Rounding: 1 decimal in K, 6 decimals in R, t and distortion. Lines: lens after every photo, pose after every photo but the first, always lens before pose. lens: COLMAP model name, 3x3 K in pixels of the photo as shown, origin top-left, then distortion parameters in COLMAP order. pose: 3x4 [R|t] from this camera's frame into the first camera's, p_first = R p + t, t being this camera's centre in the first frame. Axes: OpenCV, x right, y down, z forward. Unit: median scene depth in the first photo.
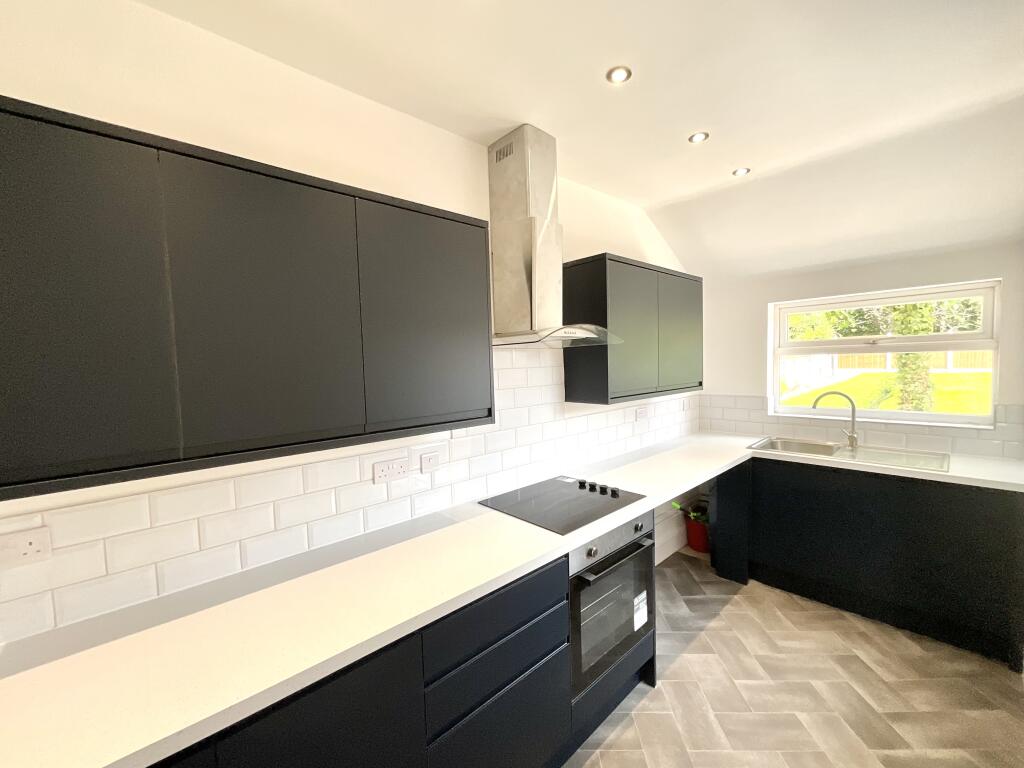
lens RADIAL K [[403.9, 0, 511.6], [0, 403.9, 383.4], [0, 0, 1]] dist [-0.017227, -0.000775]
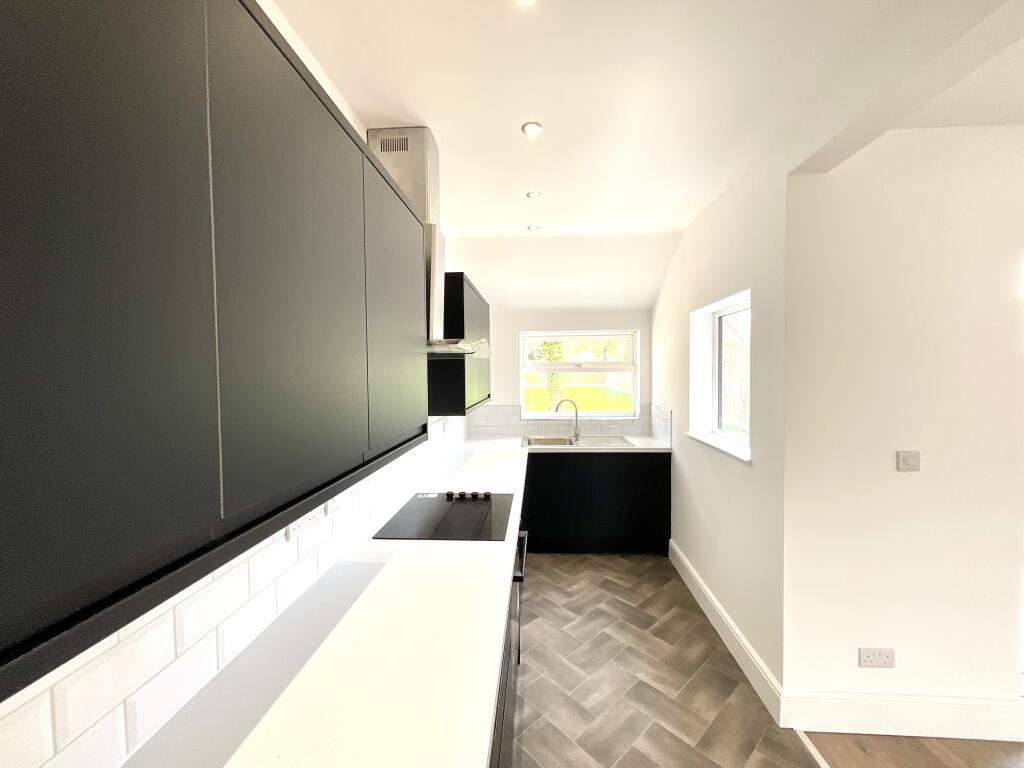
lens RADIAL K [[403.9, 0, 515.7], [0, 403.9, 384.9], [0, 0, 1]] dist [-0.017227, -0.000775]
pose [[0.708869, -0.001564, 0.705338, -0.427640], [0.030171, 0.999149, -0.028108, 0.005993], [-0.704694, 0.041206, 0.708313, 0.166033]]
